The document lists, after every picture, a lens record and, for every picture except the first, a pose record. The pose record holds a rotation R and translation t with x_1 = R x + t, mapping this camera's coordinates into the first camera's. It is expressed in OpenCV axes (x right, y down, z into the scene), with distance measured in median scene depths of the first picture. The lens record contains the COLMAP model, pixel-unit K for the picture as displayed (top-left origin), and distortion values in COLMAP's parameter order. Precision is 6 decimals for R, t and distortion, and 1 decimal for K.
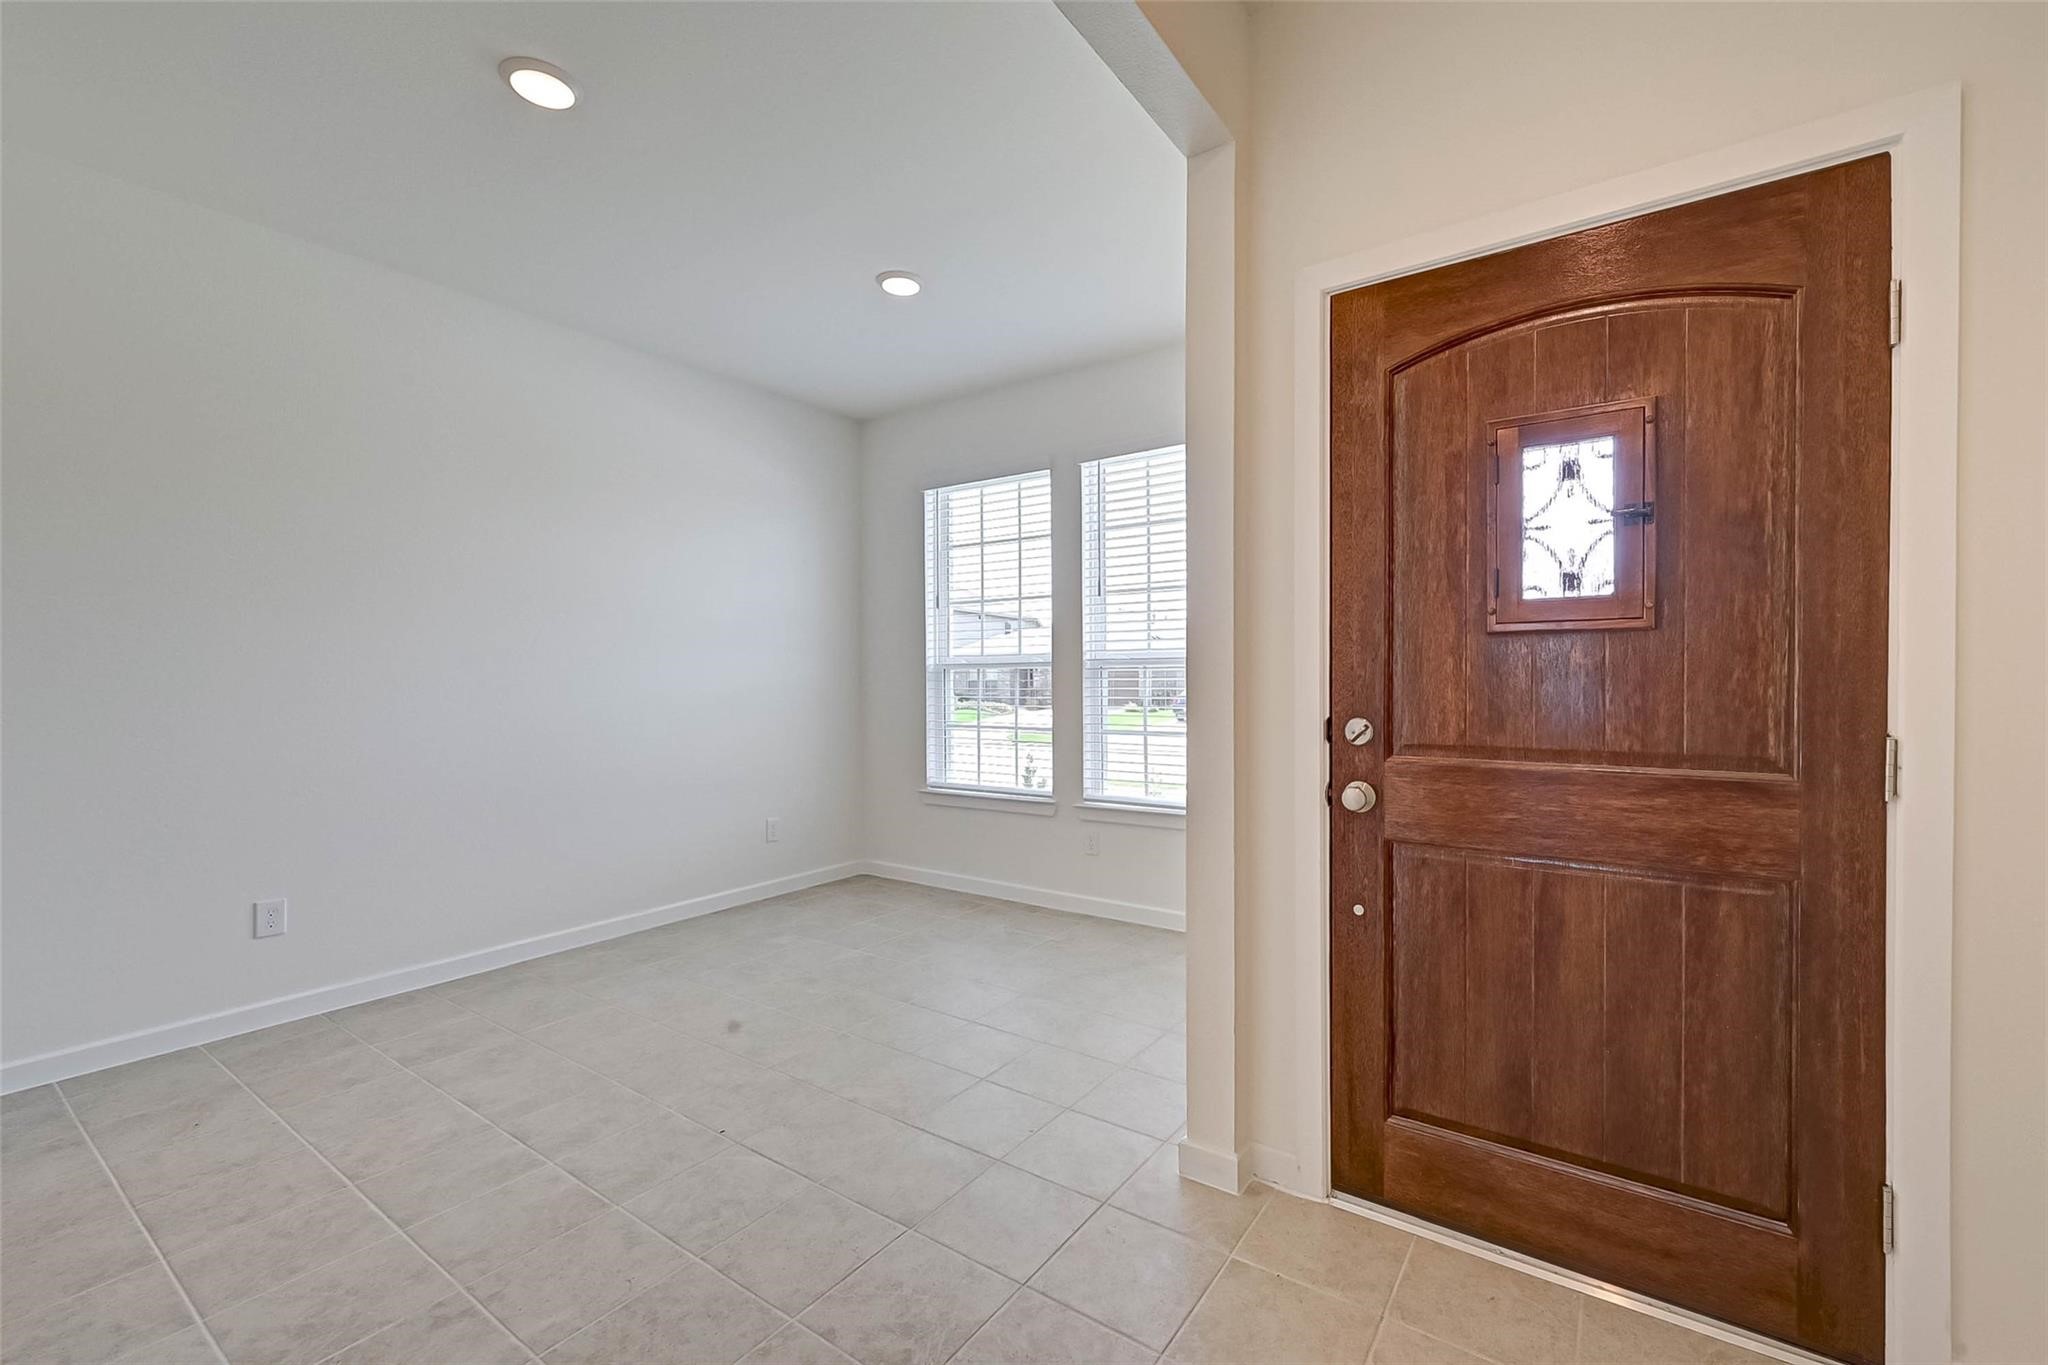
lens RADIAL K [[828.1, 0, 1019.0], [0, 828.1, 682.3], [0, 0, 1]] dist [-0.000550, -0.000119]
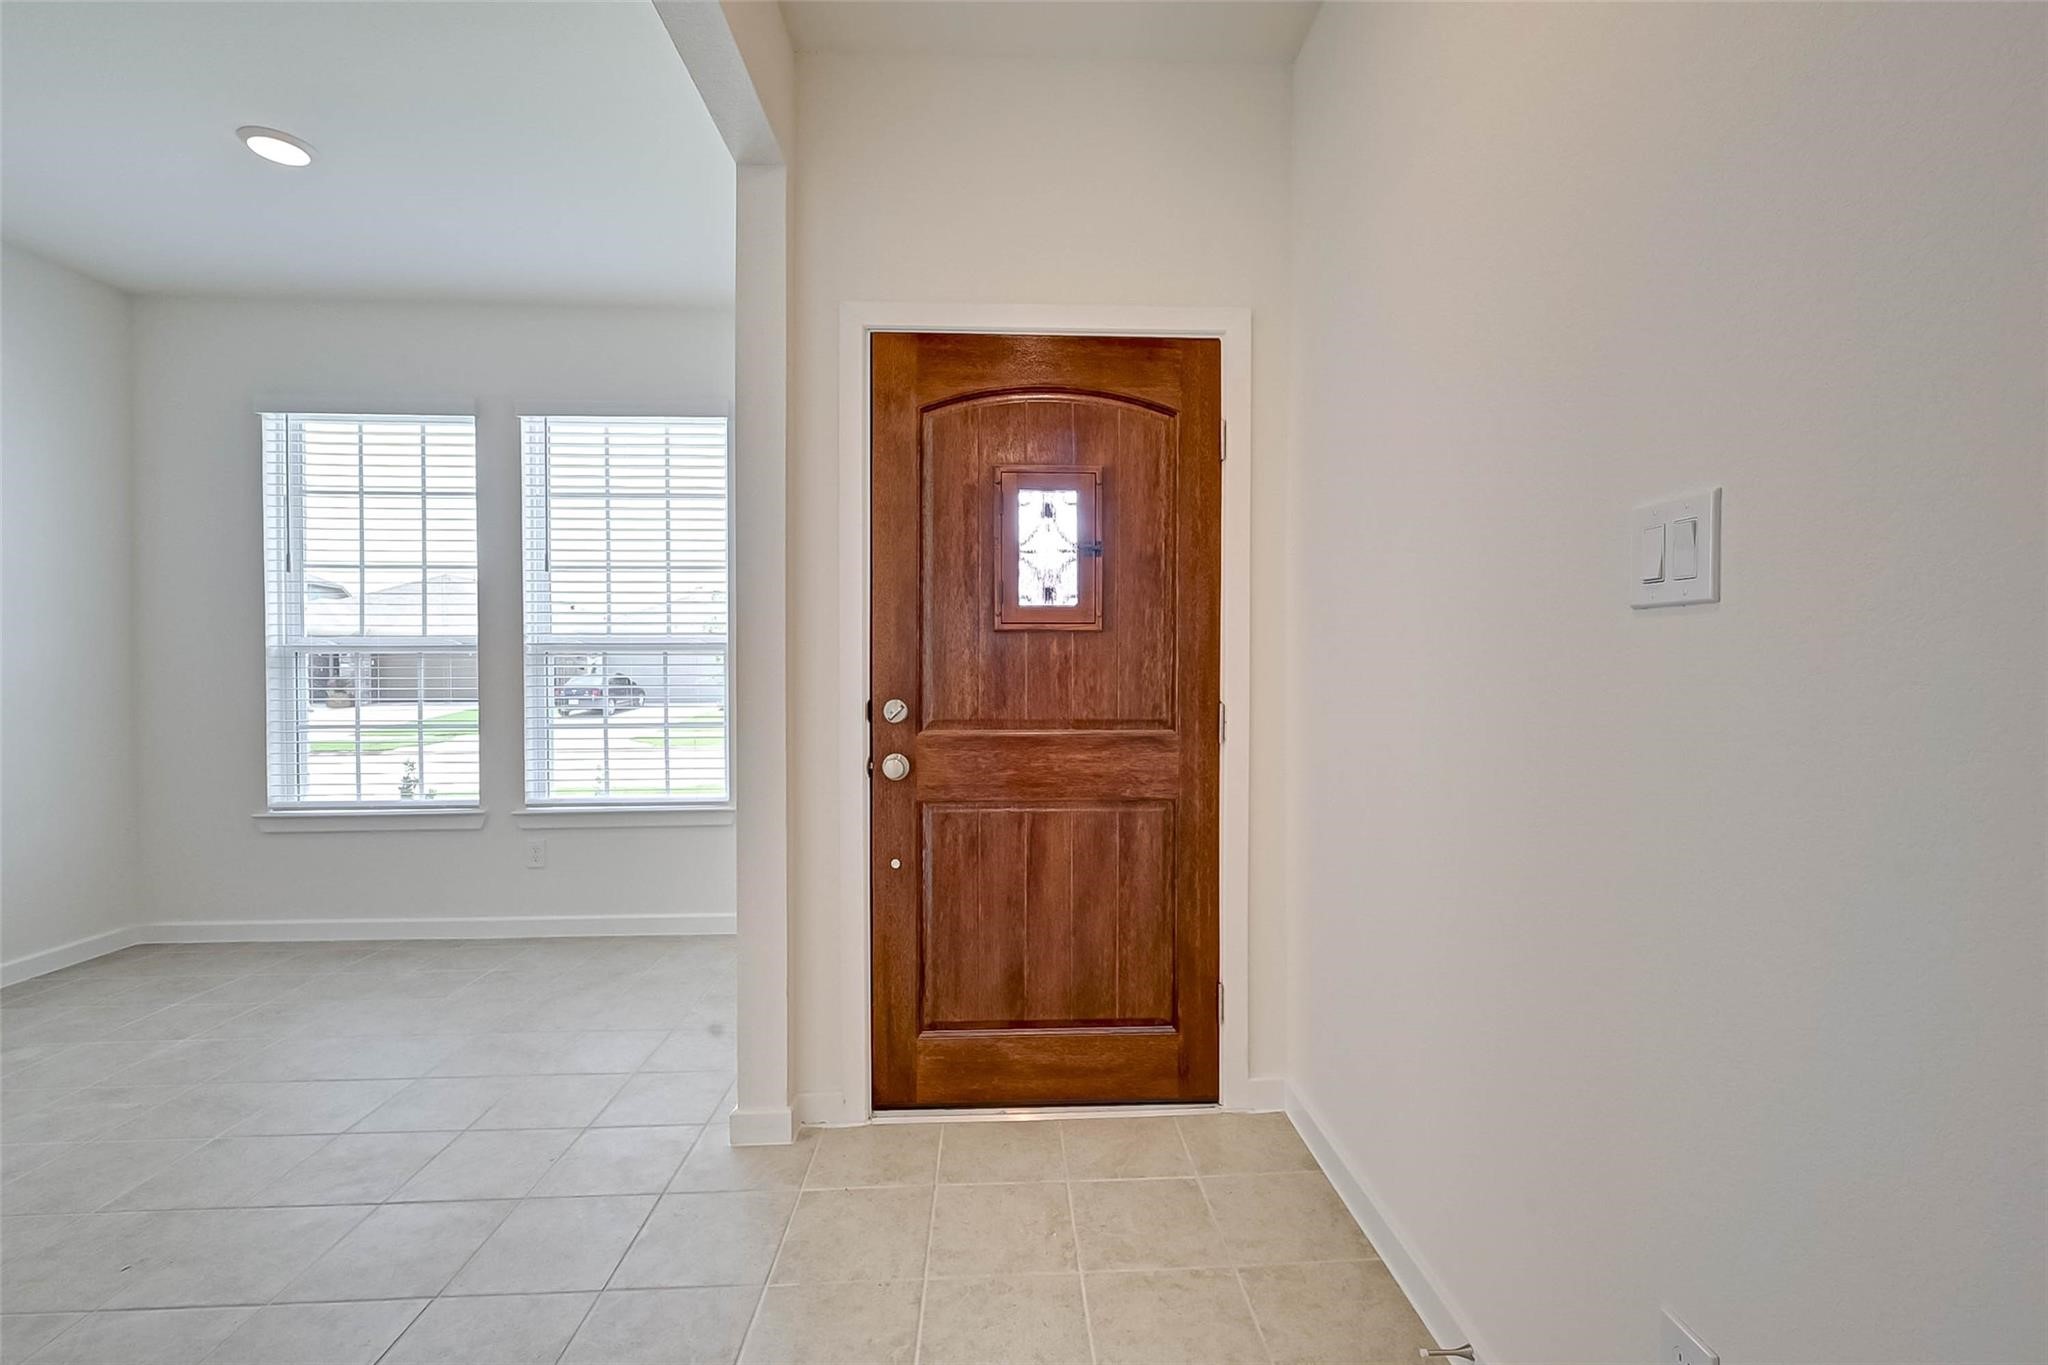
lens RADIAL K [[855.2, 0, 992.9], [0, 855.2, 667.2], [0, 0, 1]] dist [-0.002171, -0.000040]
pose [[0.822620, 0.002201, 0.568588, -0.170804], [-0.000221, 0.999994, -0.003551, 0.001484], [-0.568592, 0.002795, 0.822615, -0.075868]]
